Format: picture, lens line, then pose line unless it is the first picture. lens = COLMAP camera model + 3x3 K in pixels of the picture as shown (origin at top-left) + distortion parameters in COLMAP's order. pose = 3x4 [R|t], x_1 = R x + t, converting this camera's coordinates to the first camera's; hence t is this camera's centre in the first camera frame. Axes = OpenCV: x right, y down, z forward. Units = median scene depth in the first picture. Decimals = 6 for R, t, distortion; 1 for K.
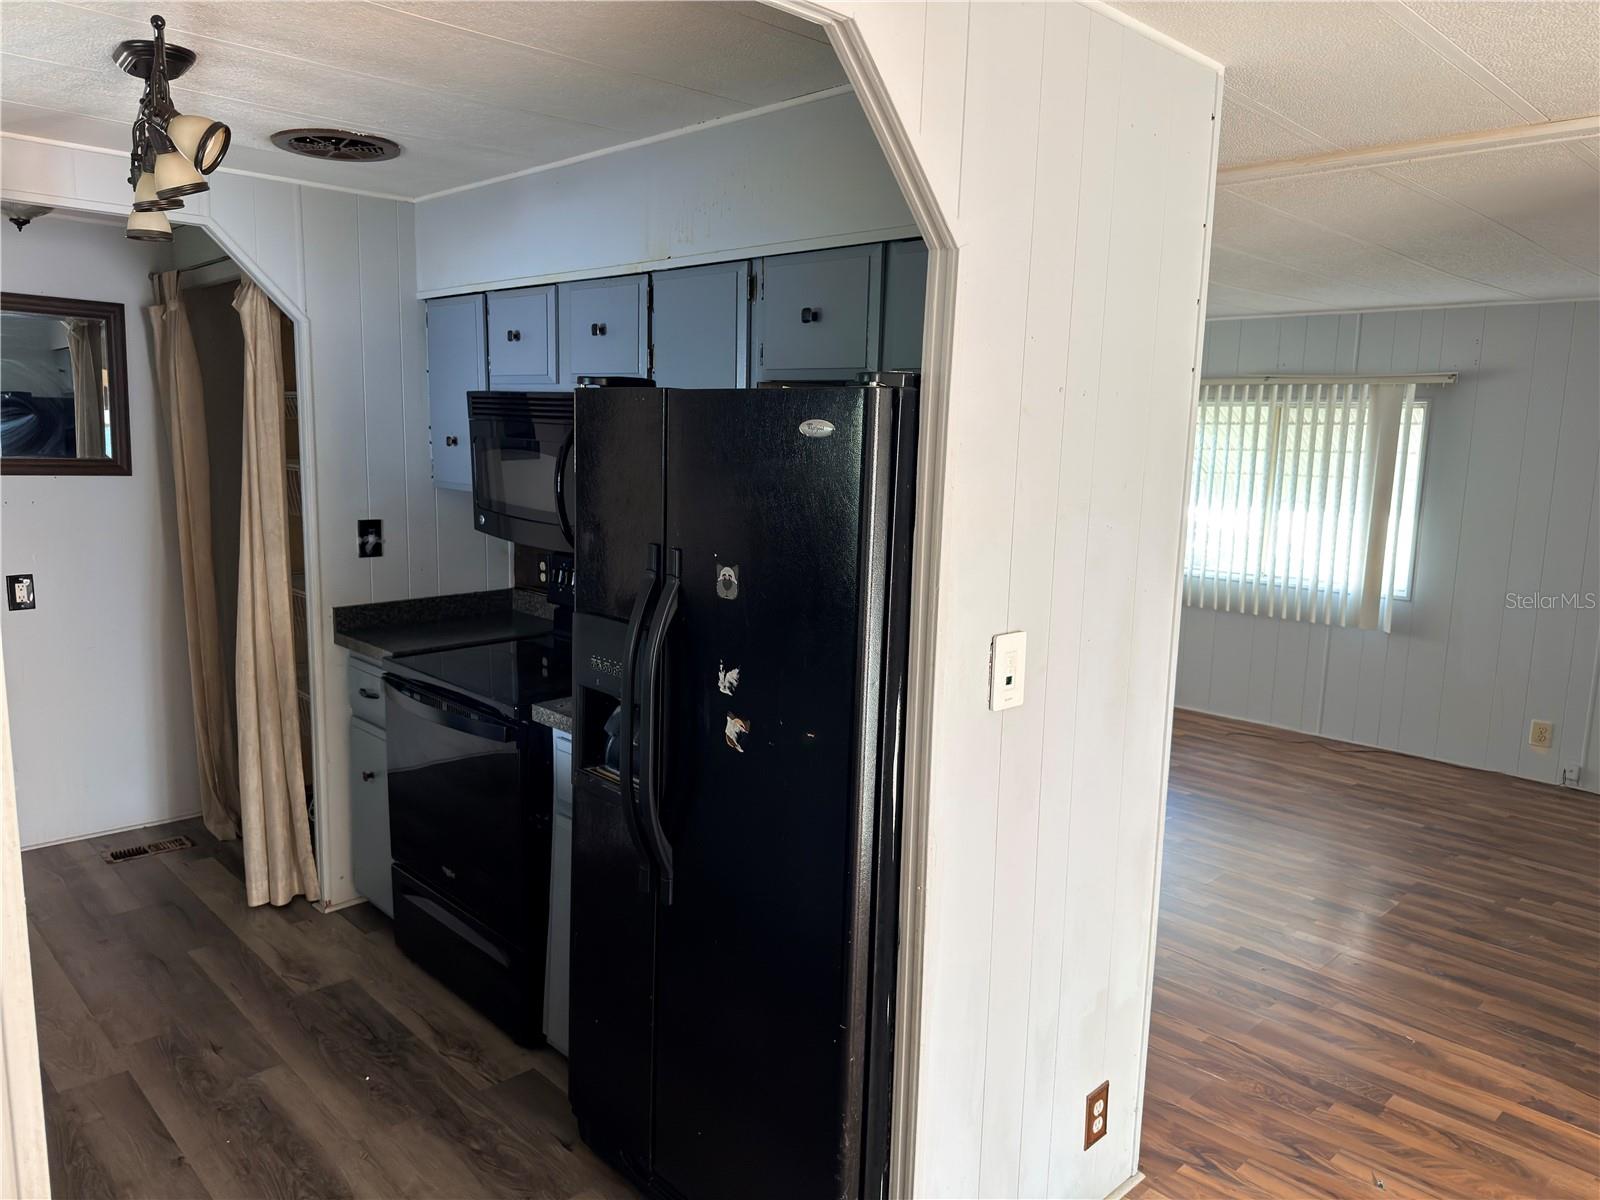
lens RADIAL K [[1139.6, 0, 800.0], [0, 1139.6, 600.0], [0, 0, 1]] dist [0.001978, -0.000799]
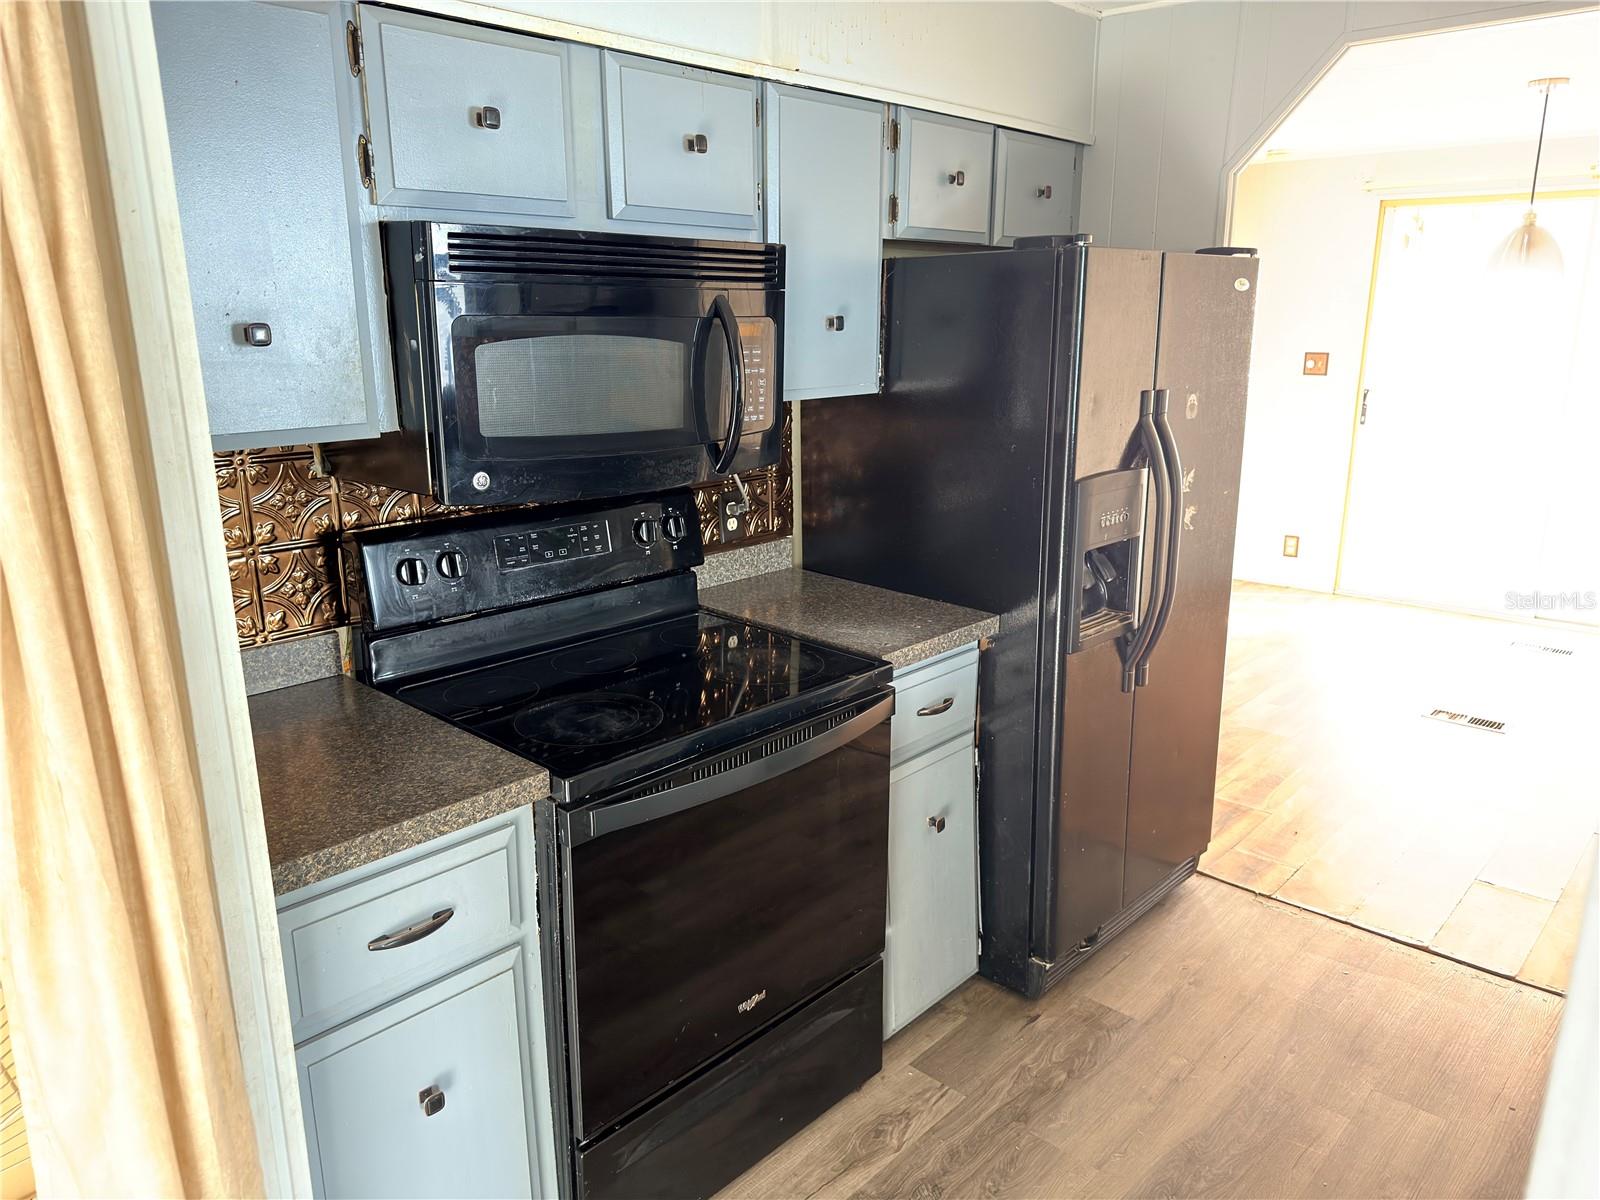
lens RADIAL K [[1139.6, 0, 800.0], [0, 1139.6, 600.0], [0, 0, 1]] dist [0.001978, -0.000799]
pose [[-0.052976, -0.275431, 0.959860, -0.998369], [0.154086, 0.947443, 0.280372, -0.177202], [-0.986636, 0.162754, -0.007751, 1.083510]]
